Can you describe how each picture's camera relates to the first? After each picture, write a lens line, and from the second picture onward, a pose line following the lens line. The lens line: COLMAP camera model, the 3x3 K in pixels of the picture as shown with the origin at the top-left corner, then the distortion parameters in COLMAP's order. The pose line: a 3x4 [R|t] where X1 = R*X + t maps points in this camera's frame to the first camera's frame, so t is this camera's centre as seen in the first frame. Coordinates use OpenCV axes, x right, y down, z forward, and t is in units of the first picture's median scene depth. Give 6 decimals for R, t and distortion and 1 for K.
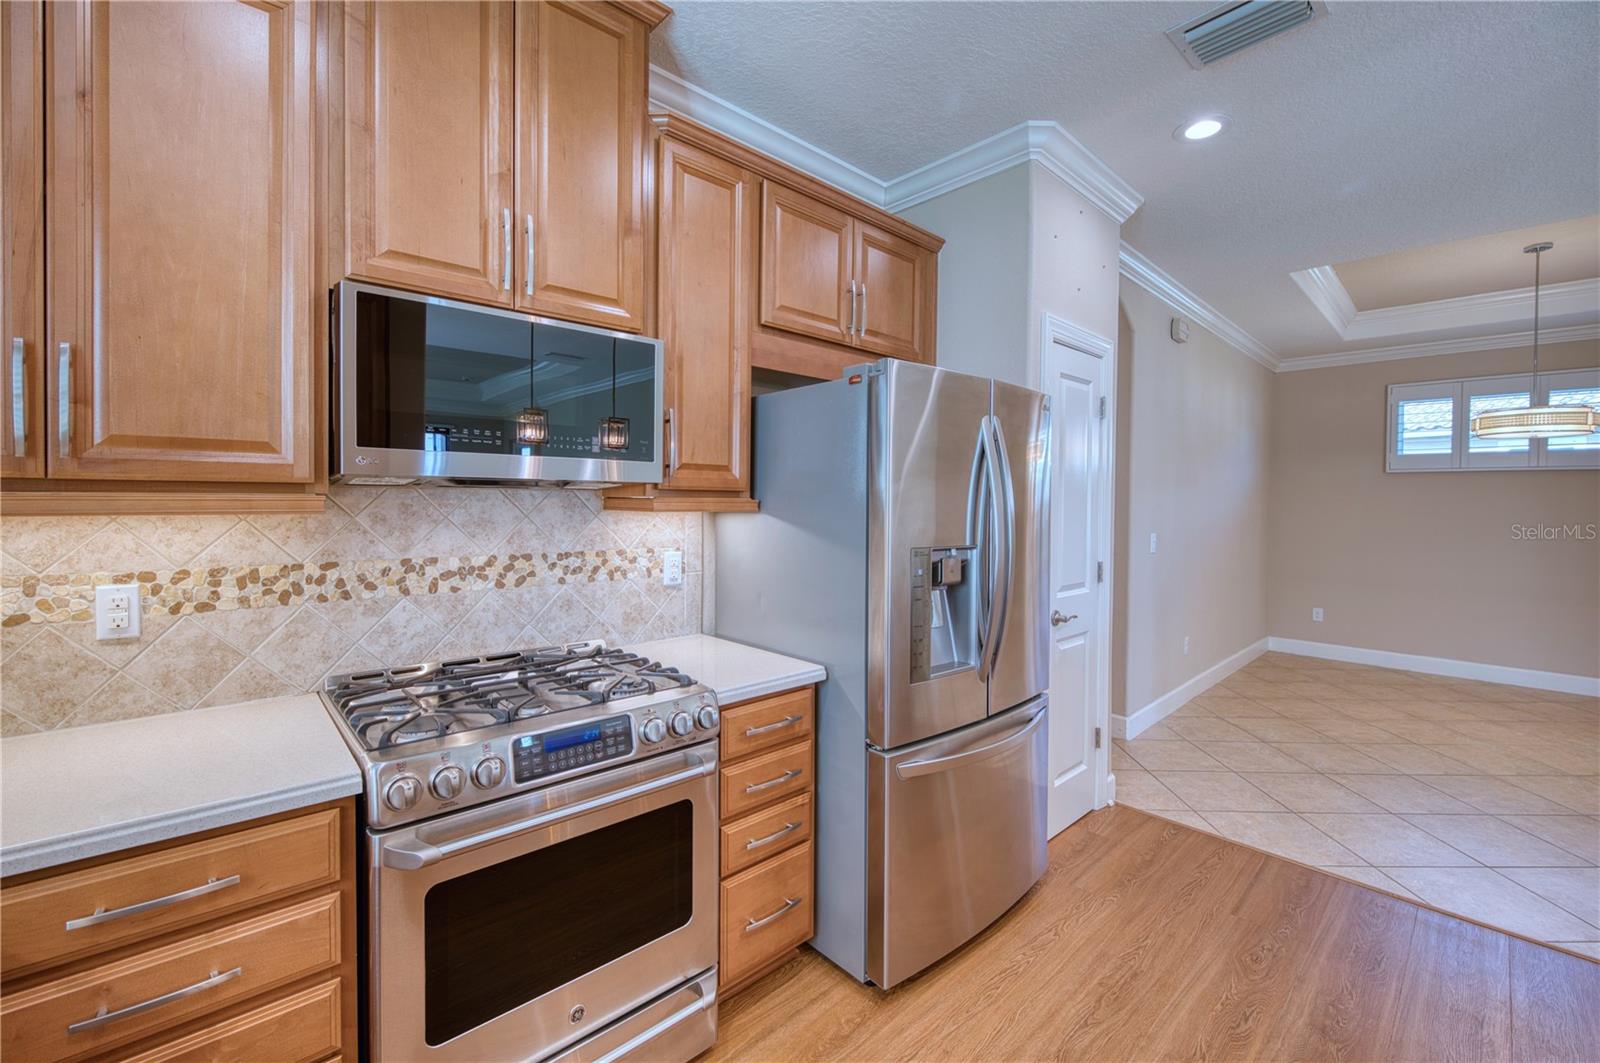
lens RADIAL K [[659.0, 0, 809.4], [0, 659.0, 521.4], [0, 0, 1]] dist [-0.022070, -0.000692]
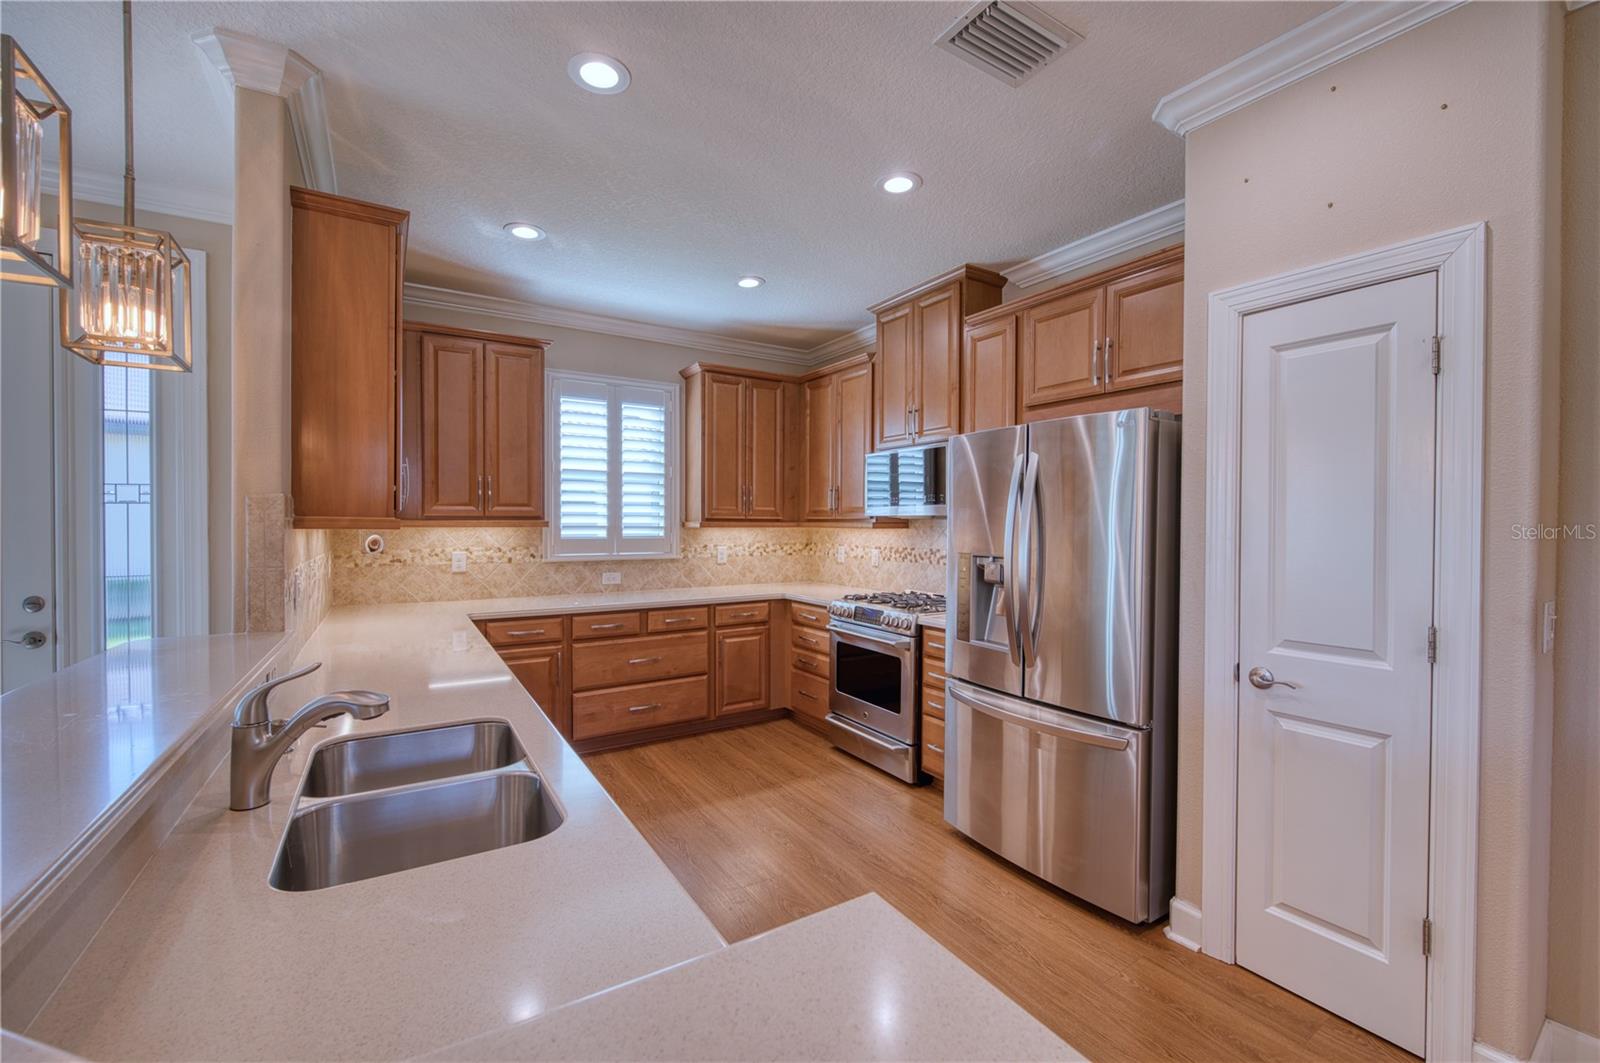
lens RADIAL K [[659.0, 0, 796.4], [0, 659.0, 531.6], [0, 0, 1]] dist [-0.022070, -0.000692]
pose [[-0.198441, 0.004486, -0.980103, 0.945673], [-0.030472, 0.999478, 0.010745, -0.009106], [0.979639, 0.031997, -0.198201, 0.492648]]
